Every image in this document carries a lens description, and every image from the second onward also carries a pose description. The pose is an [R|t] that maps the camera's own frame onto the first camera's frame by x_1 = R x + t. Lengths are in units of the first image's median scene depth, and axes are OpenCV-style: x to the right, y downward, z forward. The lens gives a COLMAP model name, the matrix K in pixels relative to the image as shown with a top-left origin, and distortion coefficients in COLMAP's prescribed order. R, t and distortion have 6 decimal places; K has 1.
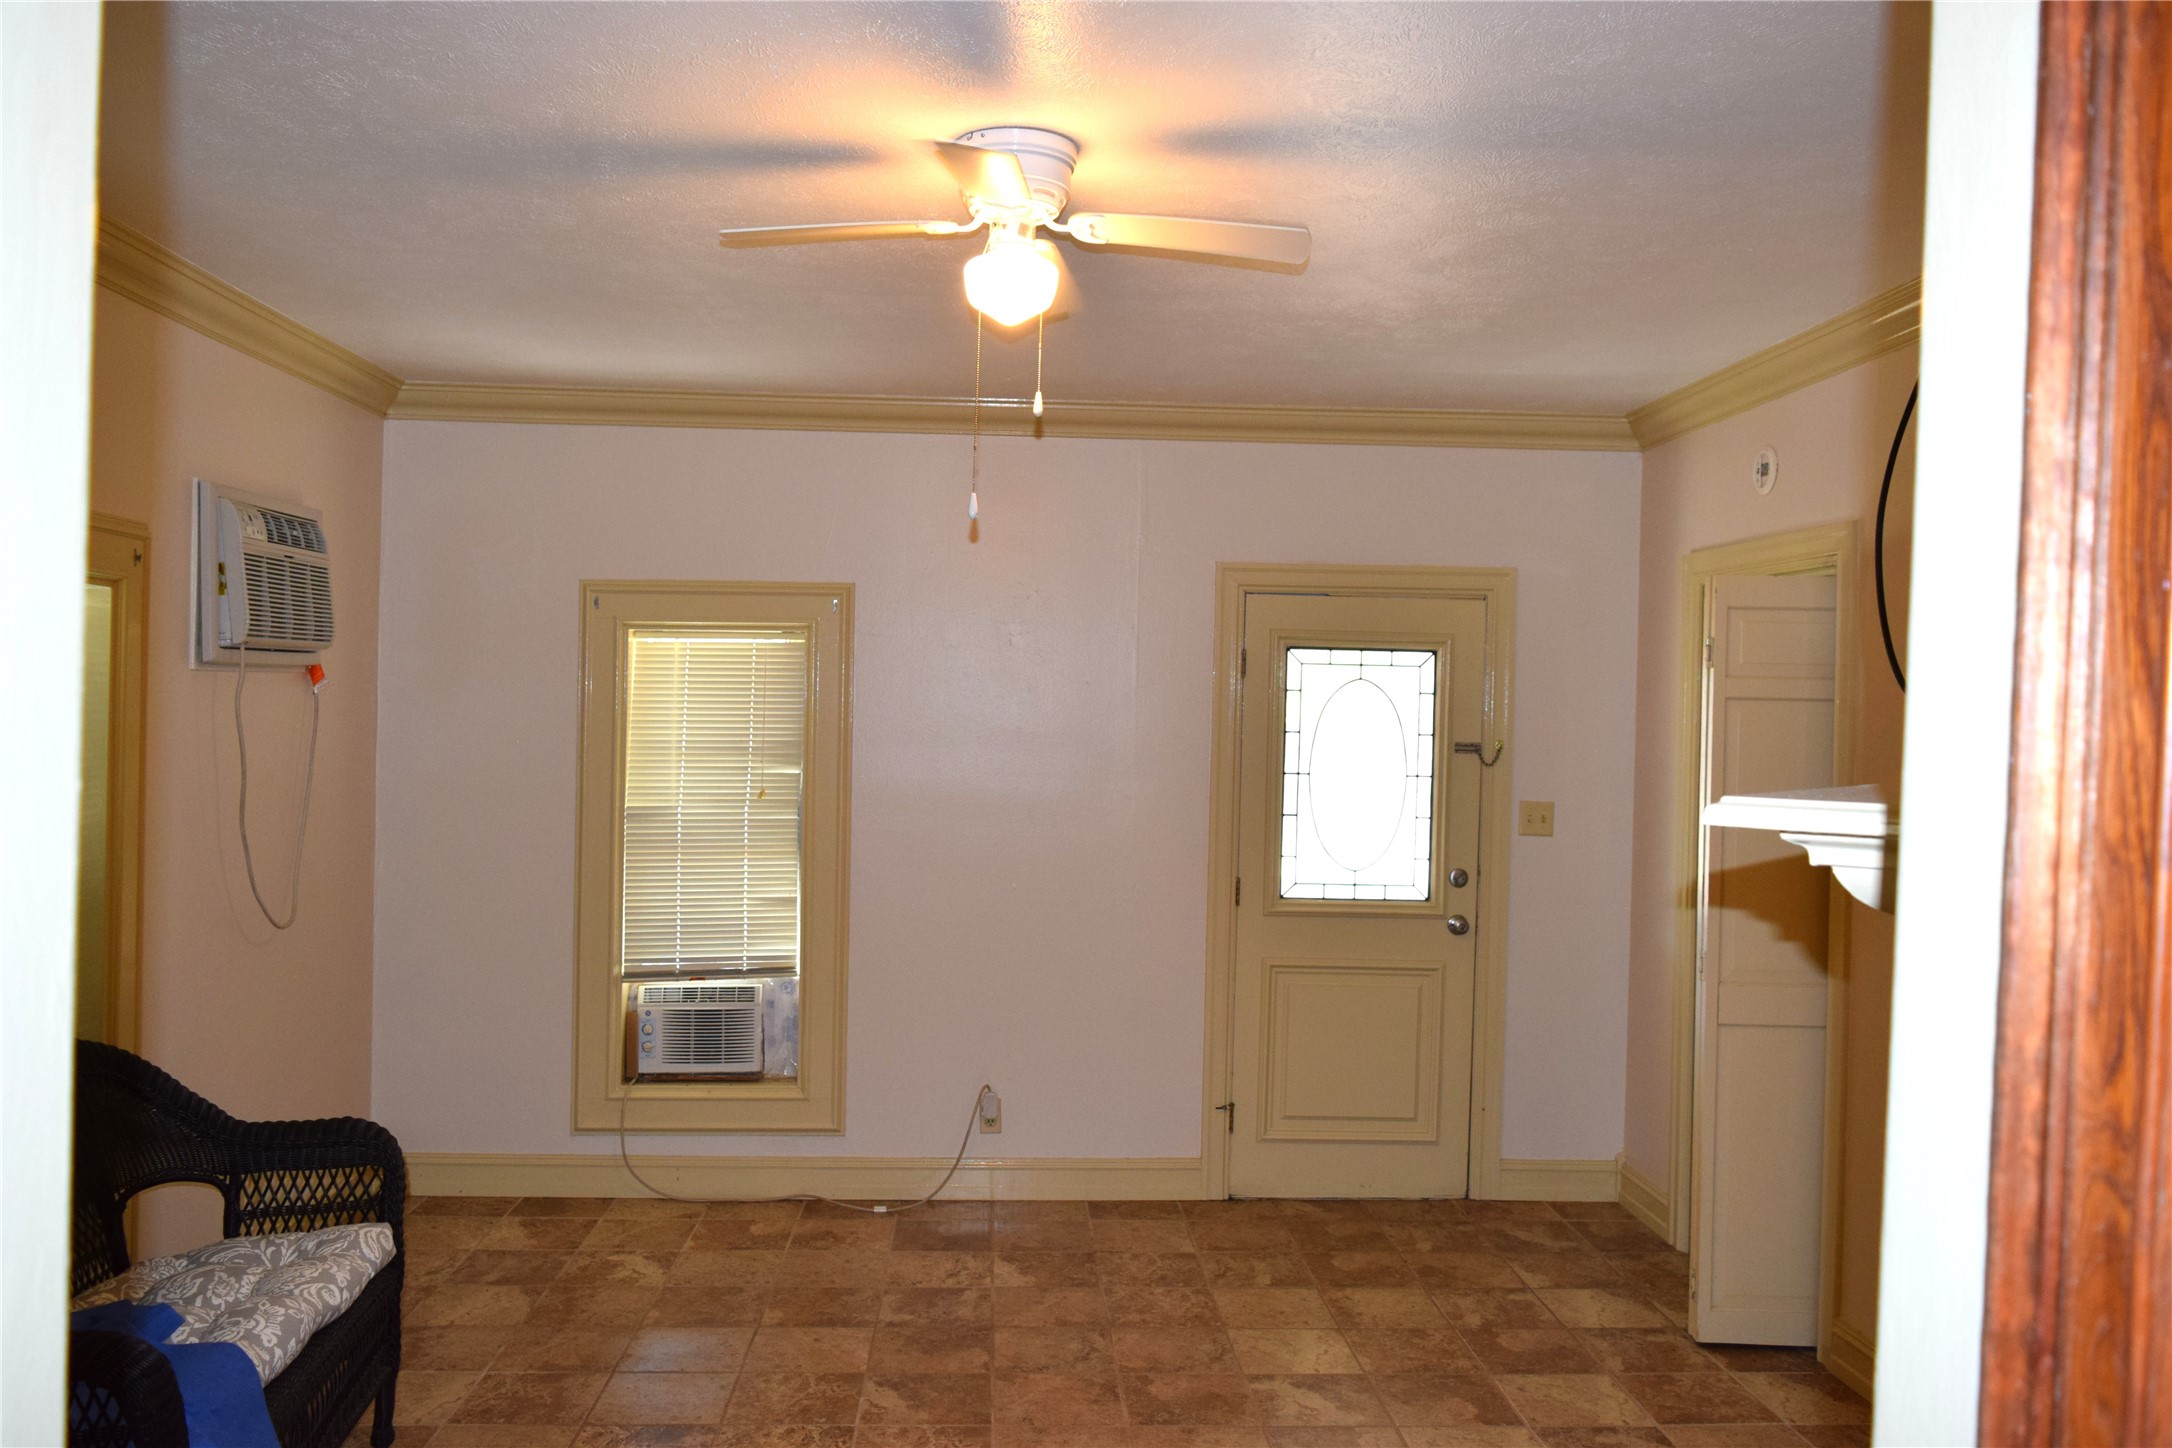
lens RADIAL K [[1712.2, 0, 1091.2], [0, 1712.2, 714.3], [0, 0, 1]] dist [-0.029846, 0.014803]
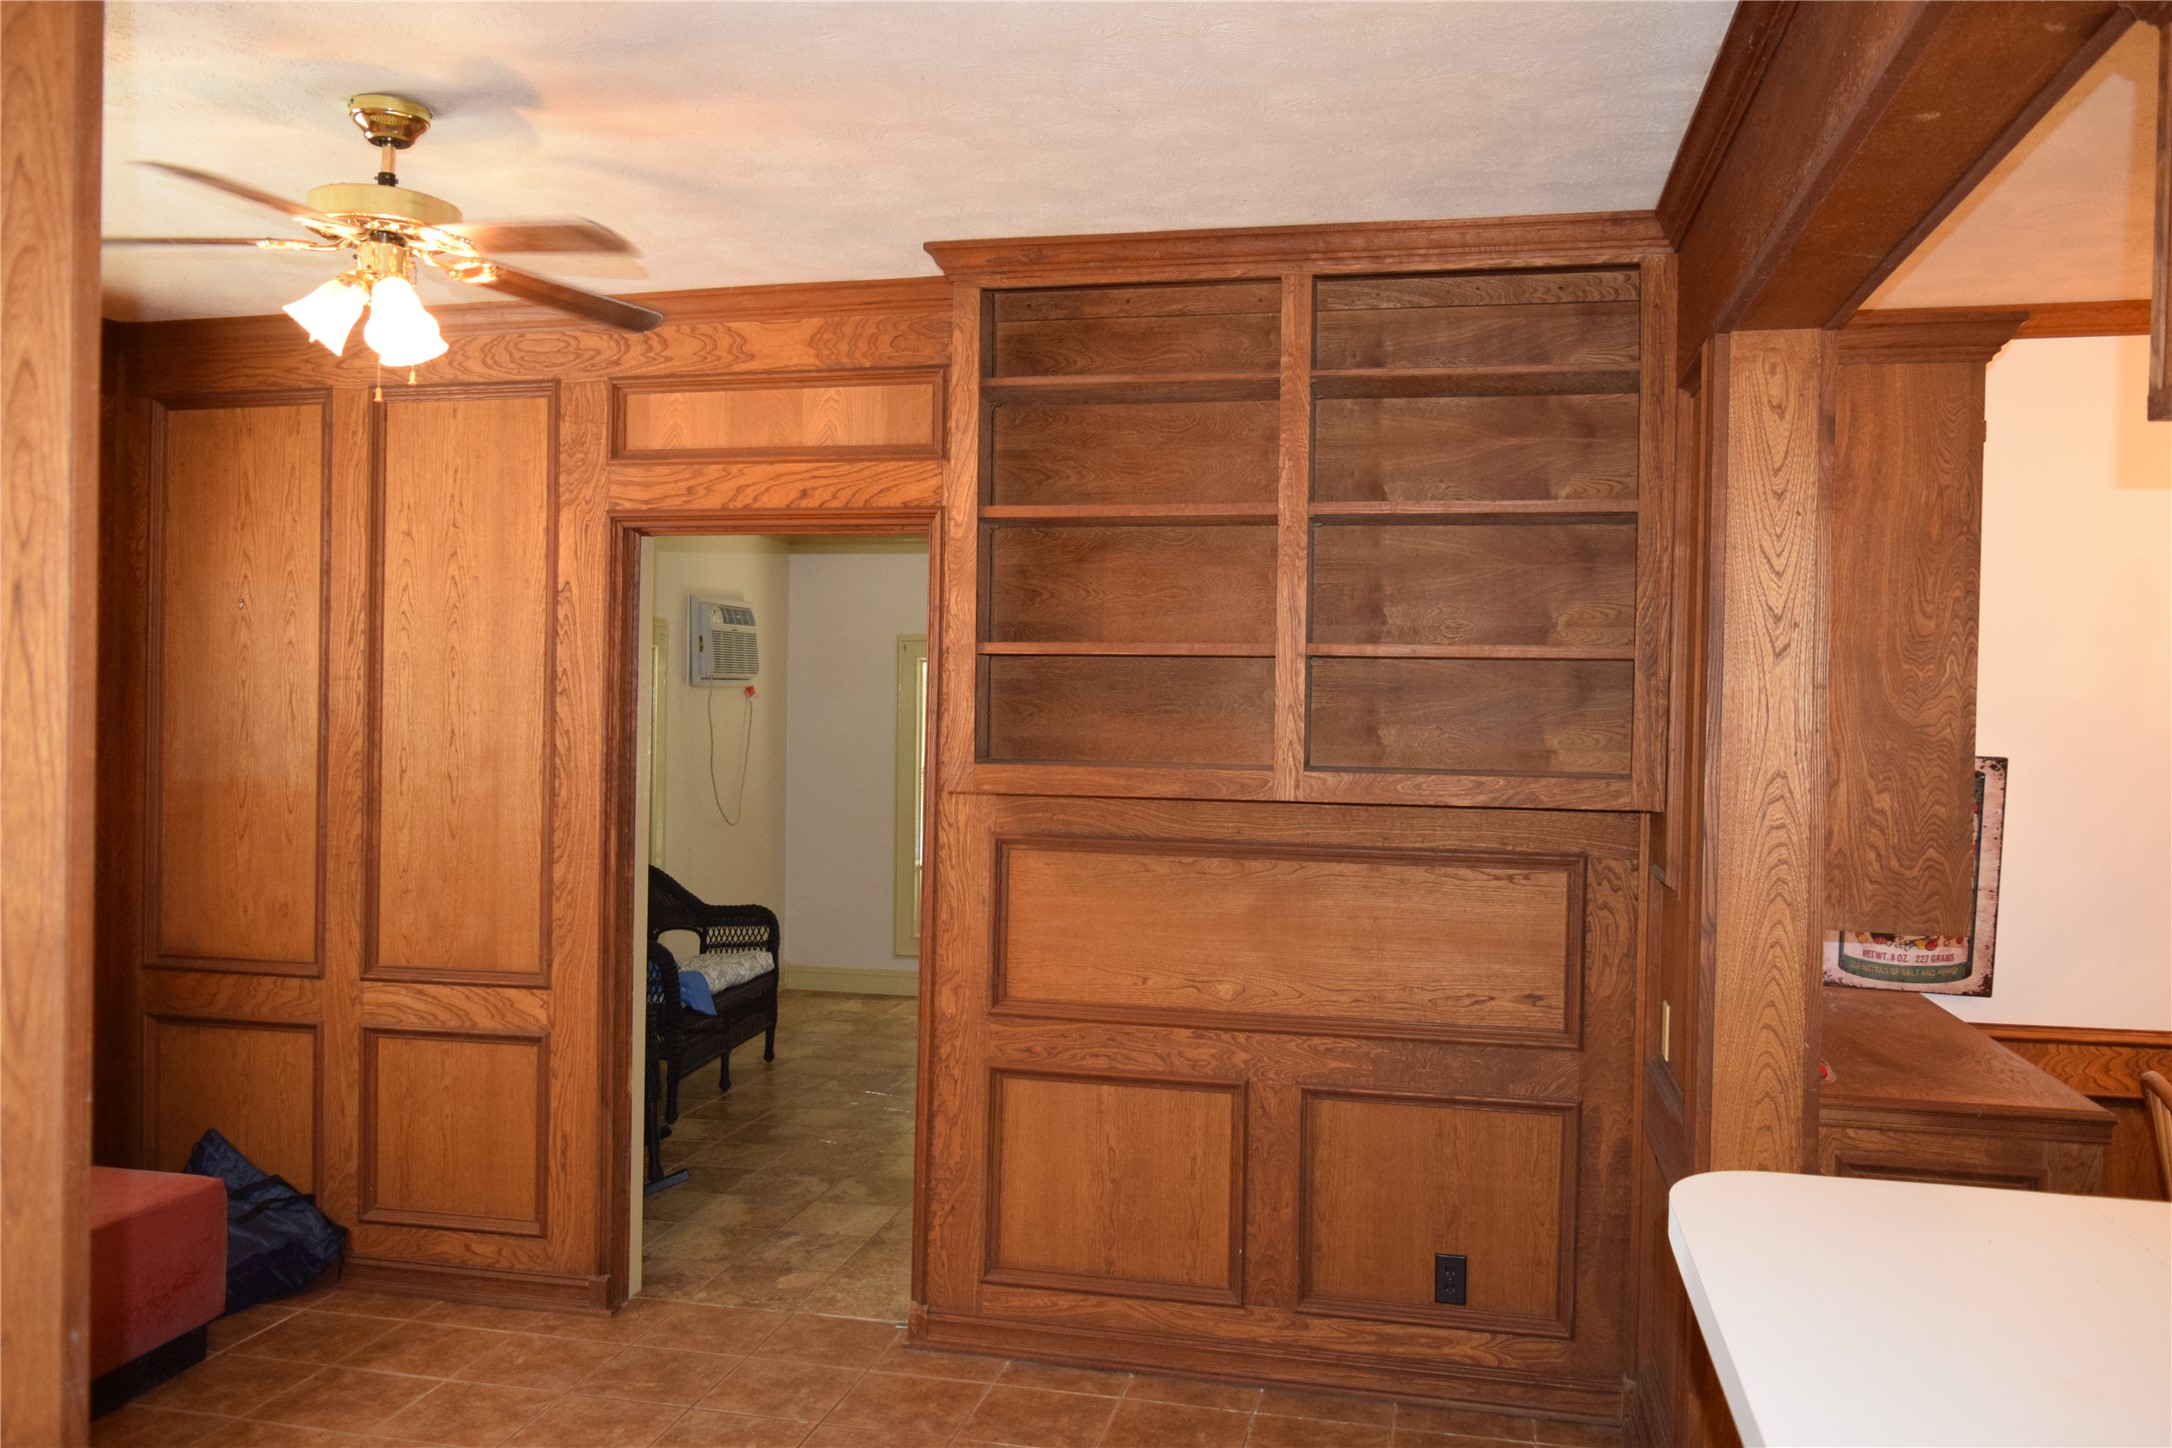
lens RADIAL K [[1712.2, 0, 1081.8], [0, 1712.2, 720.0], [0, 0, 1]] dist [-0.029846, 0.014803]
pose [[0.963459, -0.003692, -0.267829, 0.444382], [0.003819, 0.999993, -0.000050, 0.010403], [0.267827, -0.000975, 0.963466, -0.792053]]
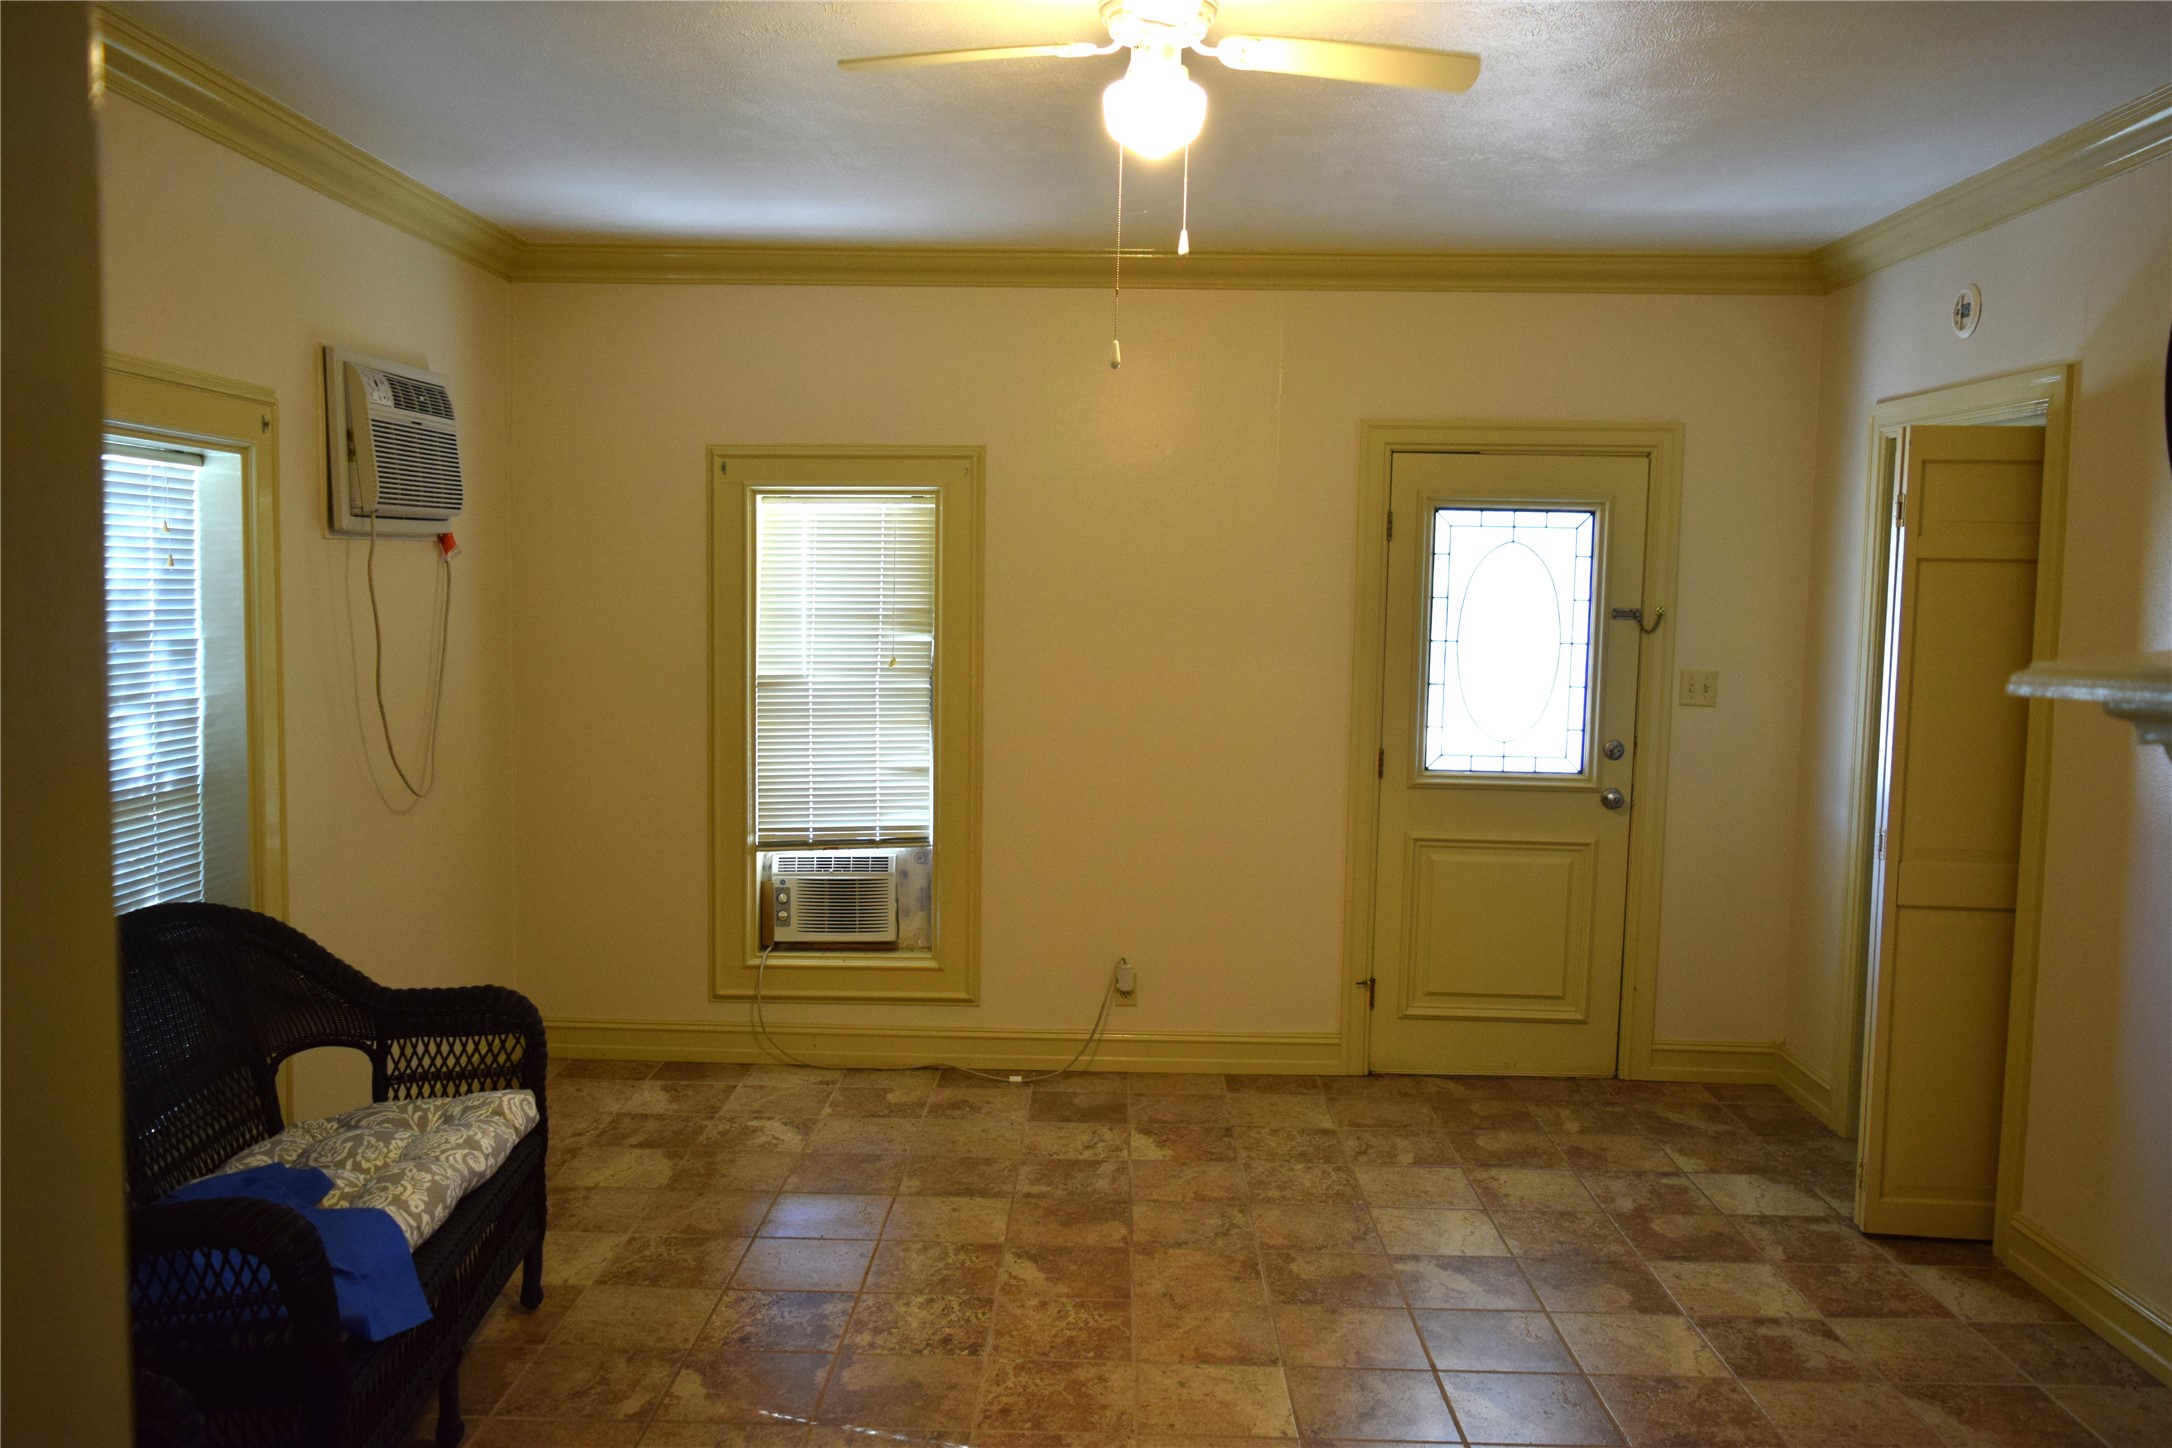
lens RADIAL K [[1712.2, 0, 1088.4], [0, 1712.2, 715.8], [0, 0, 1]] dist [-0.029846, 0.014803]
pose [[0.997232, 0.001810, -0.074329, -0.009355], [0.003908, 0.997046, 0.076710, 0.002735], [0.074248, -0.076788, 0.994279, 0.034813]]
